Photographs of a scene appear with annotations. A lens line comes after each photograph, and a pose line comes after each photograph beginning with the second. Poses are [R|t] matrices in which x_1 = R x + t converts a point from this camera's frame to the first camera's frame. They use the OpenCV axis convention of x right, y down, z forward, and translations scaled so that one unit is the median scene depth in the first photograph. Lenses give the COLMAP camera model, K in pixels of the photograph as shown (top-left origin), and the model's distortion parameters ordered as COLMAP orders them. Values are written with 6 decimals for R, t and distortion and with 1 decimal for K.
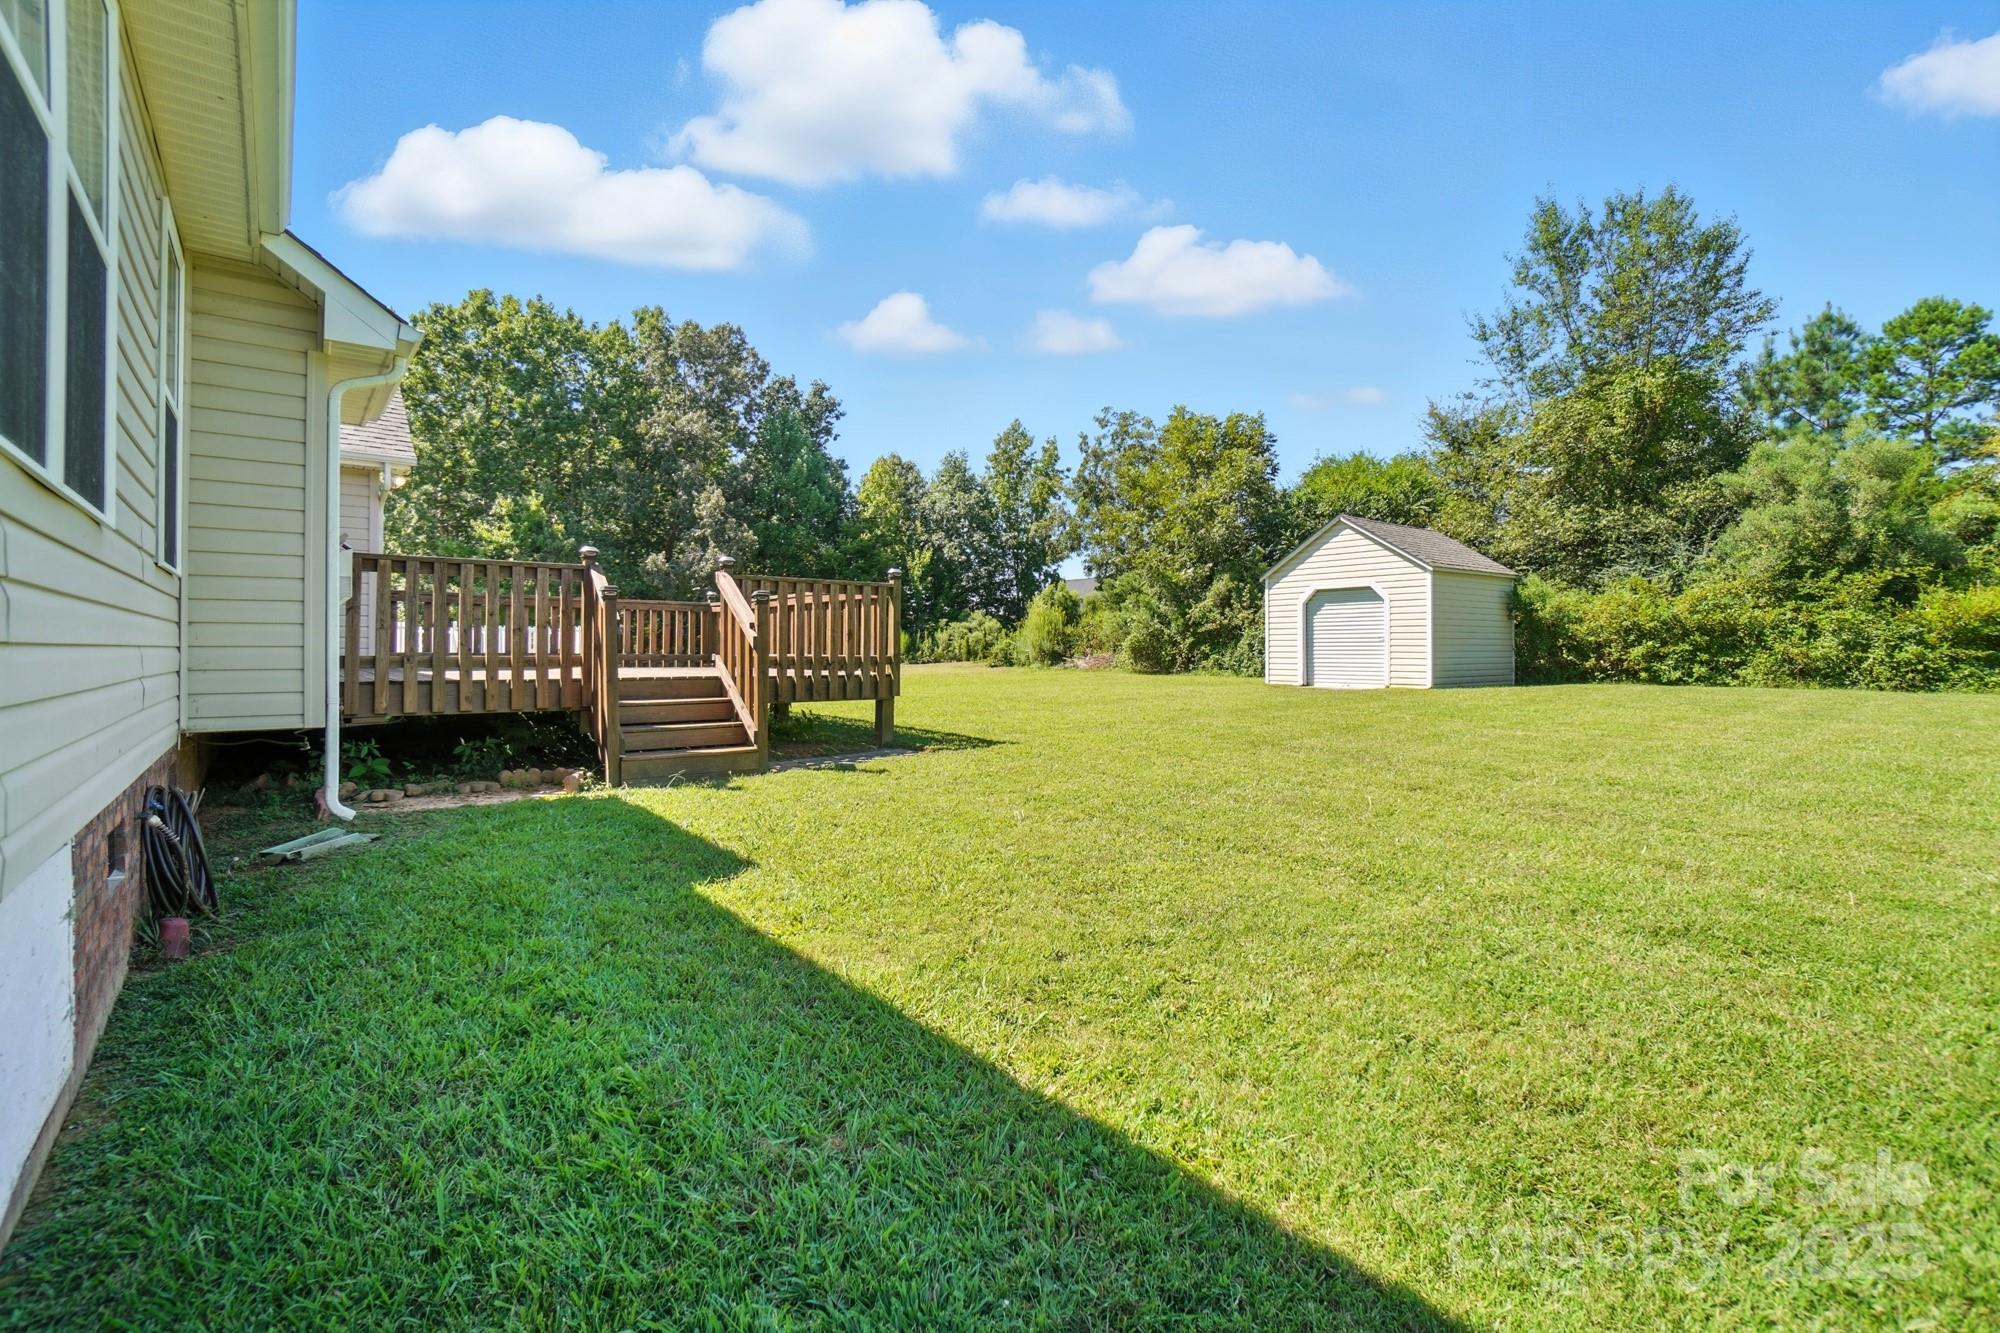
lens RADIAL K [[900.3, 0, 1031.9], [0, 900.3, 660.6], [0, 0, 1]] dist [-0.001529, -0.000077]
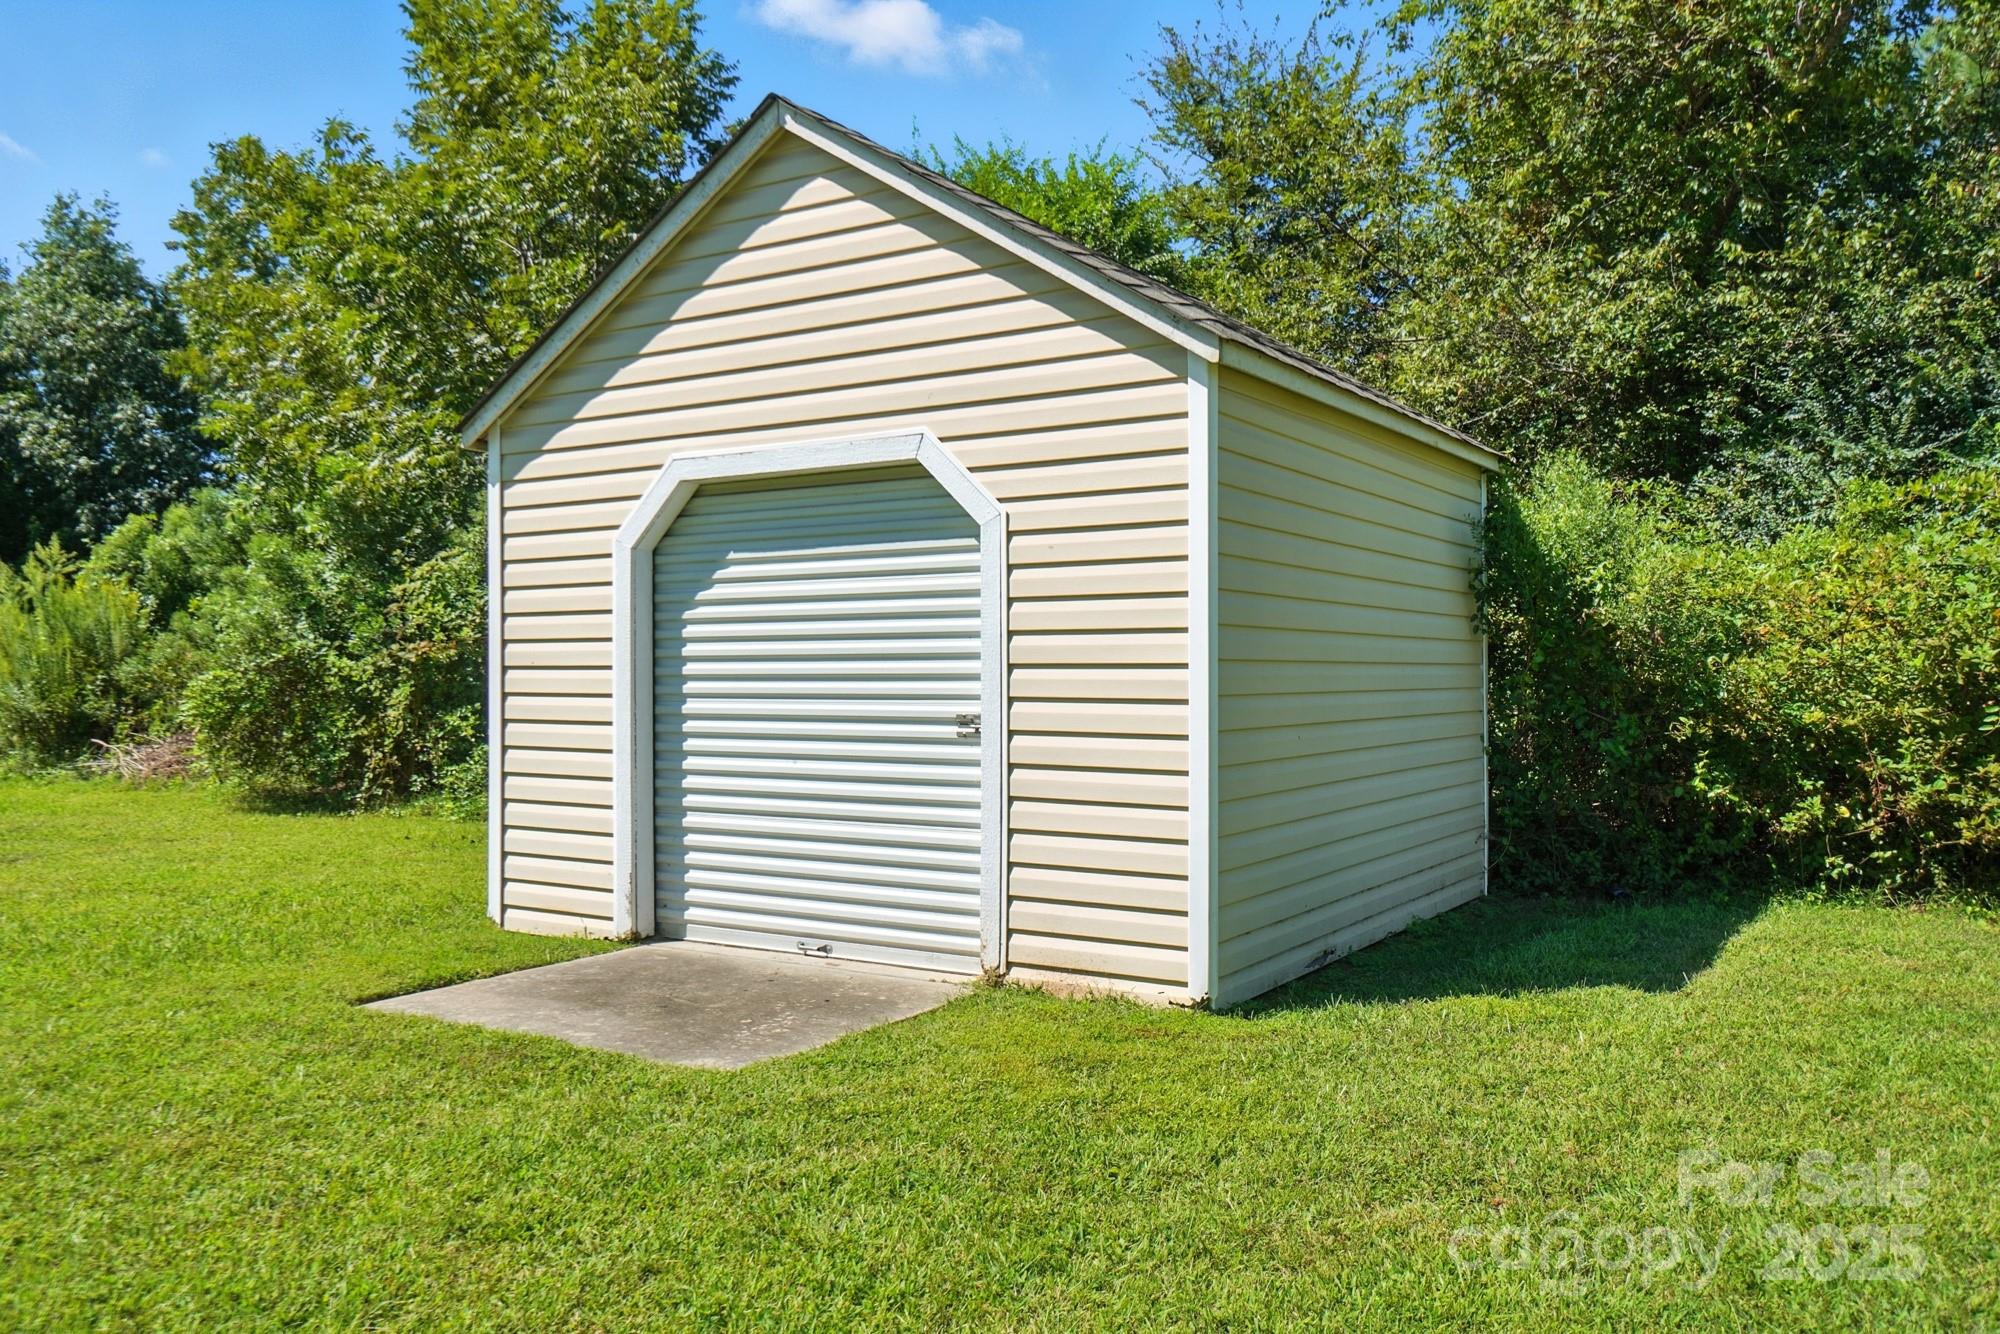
lens RADIAL K [[1511.5, 0, 1000.0], [0, 1511.5, 667.0], [0, 0, 1]] dist [0.055141, 0.000675]
pose [[0.950623, 0.000706, 0.310349, 0.274665], [0.003917, 0.999891, -0.014270, -0.030987], [-0.310325, 0.014781, 0.950516, 0.643677]]
